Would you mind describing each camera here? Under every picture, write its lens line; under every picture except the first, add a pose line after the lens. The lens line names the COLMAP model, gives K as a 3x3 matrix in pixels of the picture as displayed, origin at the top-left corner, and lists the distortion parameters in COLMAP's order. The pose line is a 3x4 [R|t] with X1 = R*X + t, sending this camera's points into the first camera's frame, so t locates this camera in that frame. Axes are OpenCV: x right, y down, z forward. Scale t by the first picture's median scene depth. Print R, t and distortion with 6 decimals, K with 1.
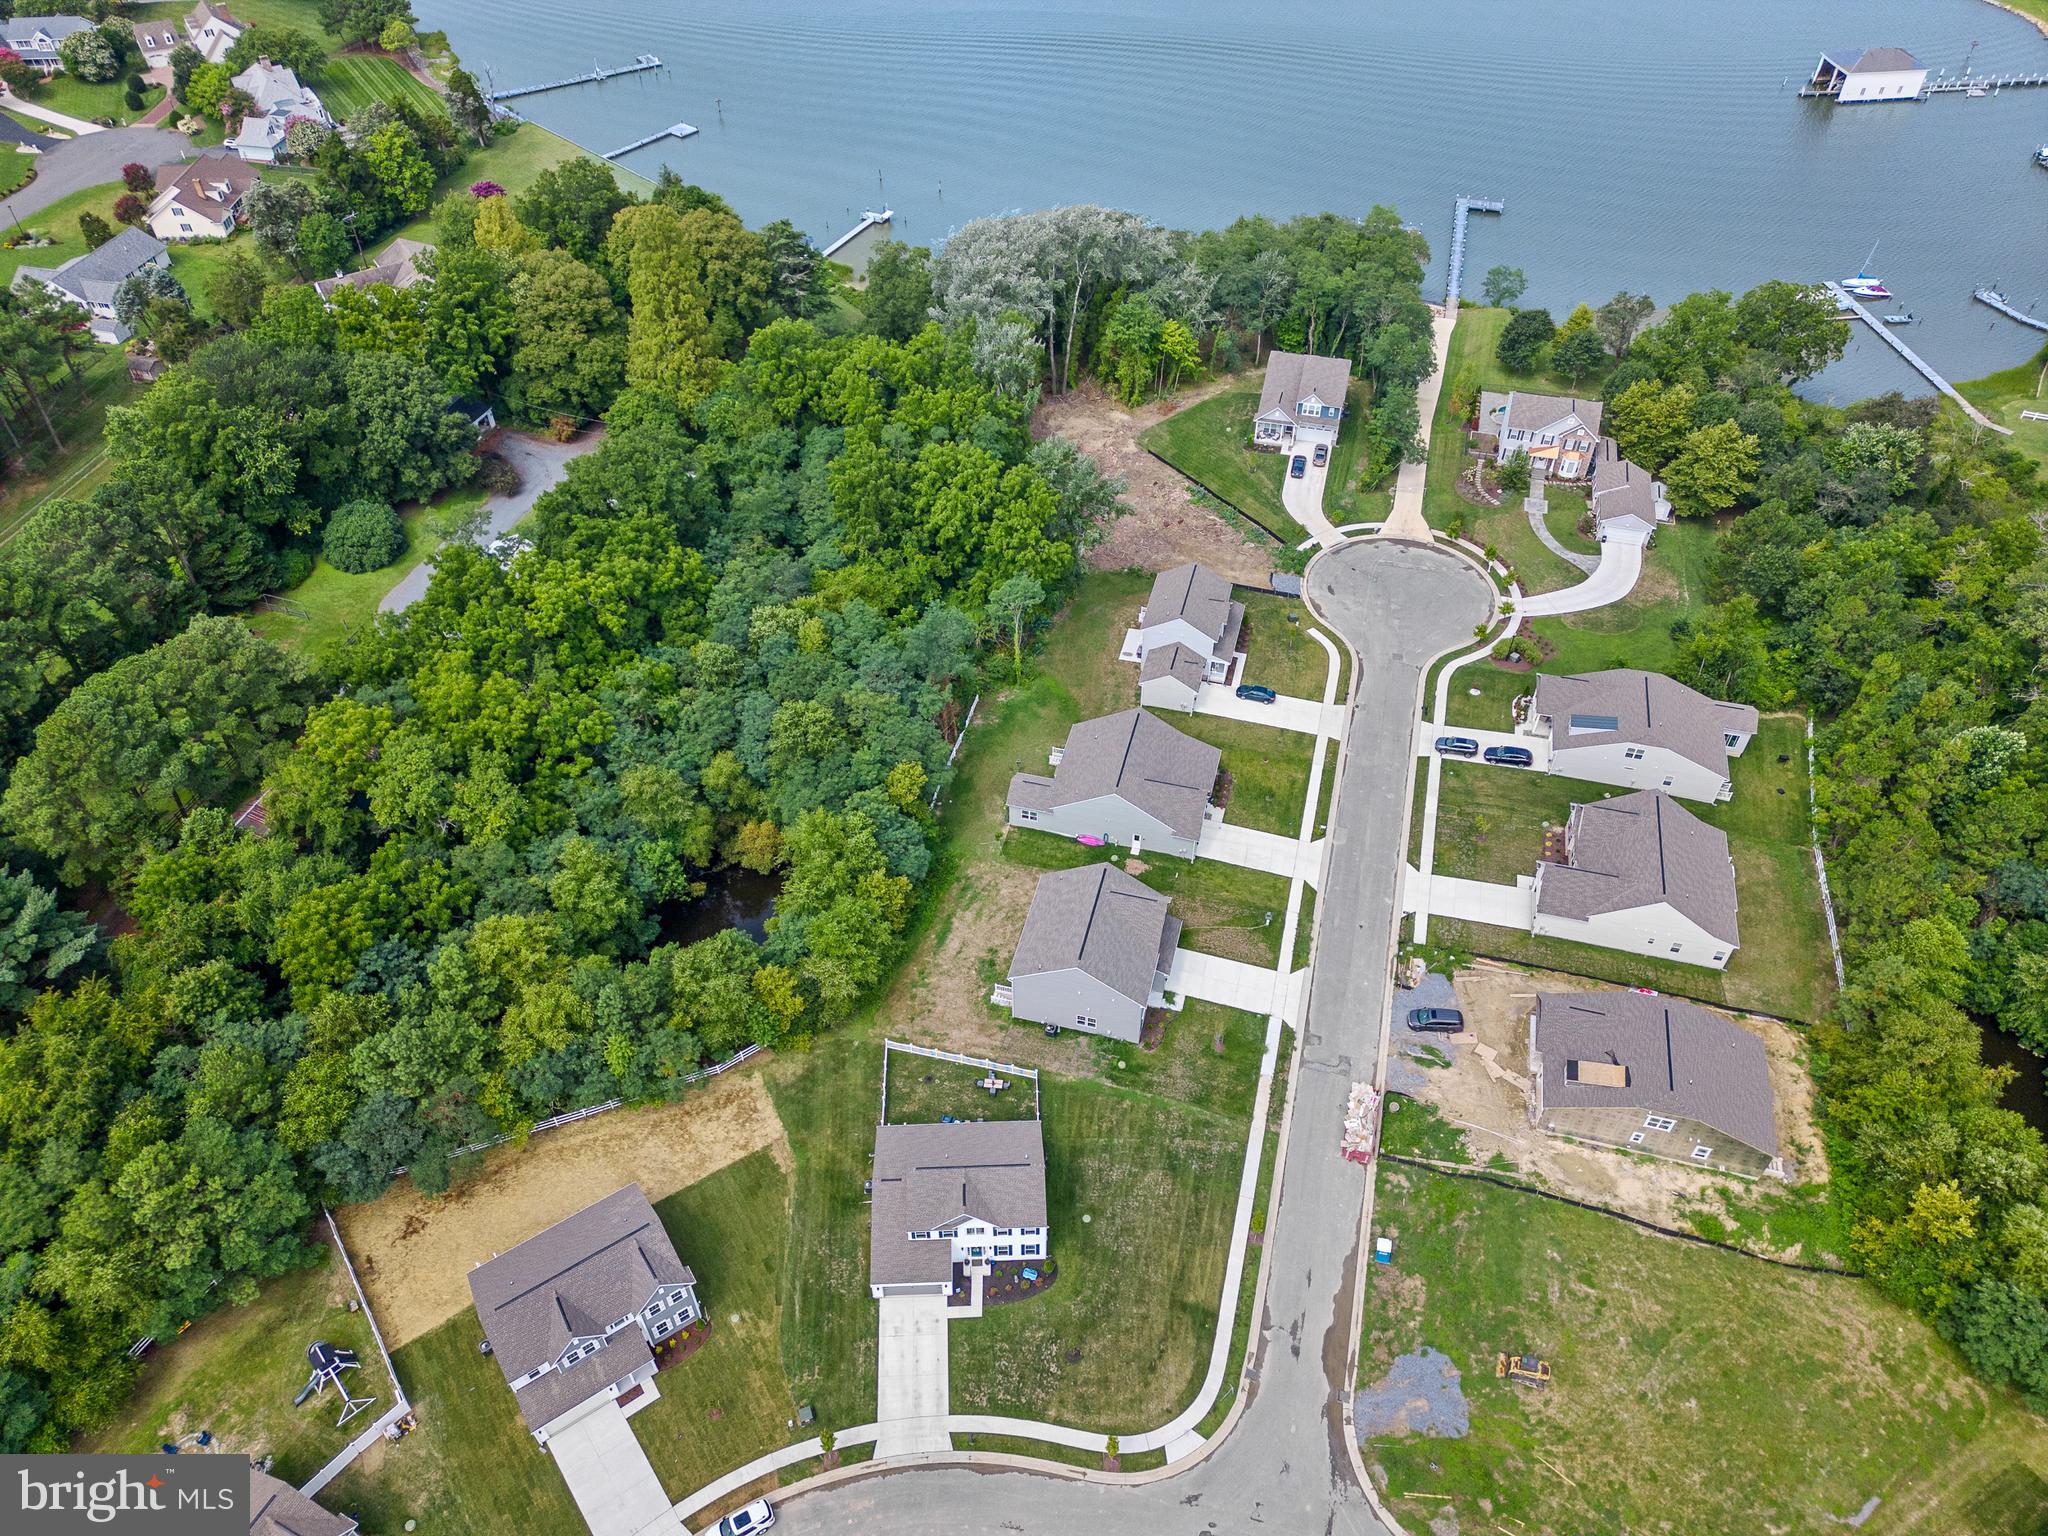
lens RADIAL K [[1417.5, 0, 1024.0], [0, 1417.5, 768.0], [0, 0, 1]] dist [0.088900, -0.002799]
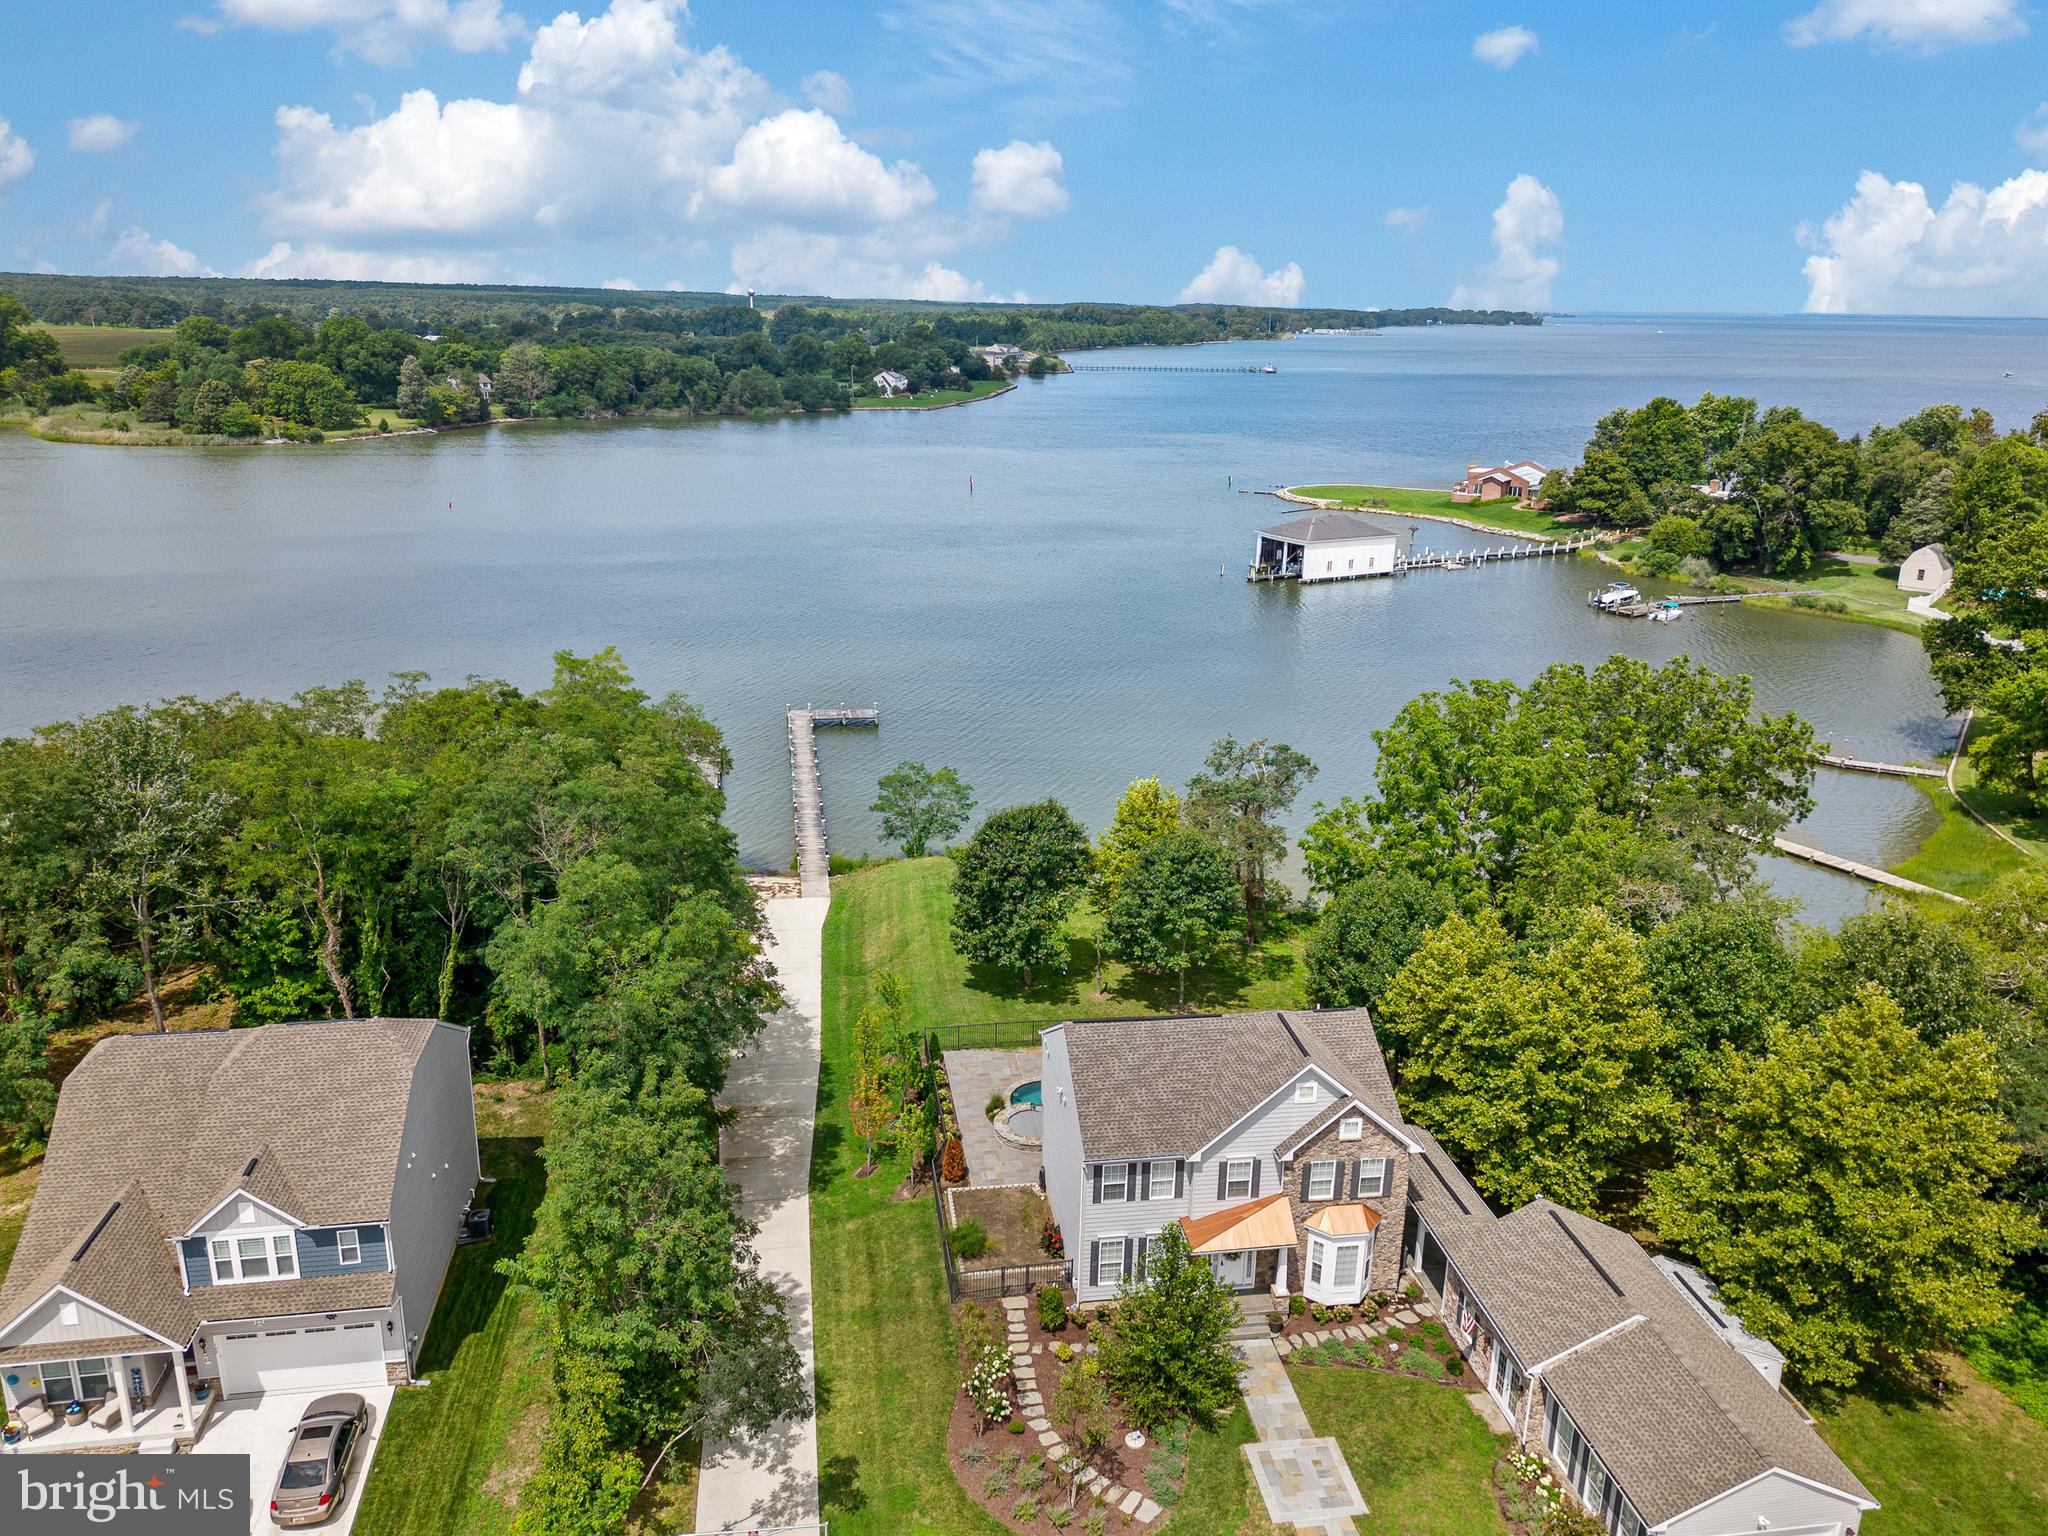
lens RADIAL K [[1429.1, 0, 1024.0], [0, 1429.1, 768.0], [0, 0, 1]] dist [0.001537, -0.000131]
pose [[0.915483, -0.105620, 0.388246, 0.223833], [0.276043, 0.866898, -0.415075, -0.184346], [-0.292730, 0.487167, 0.822787, 0.720670]]
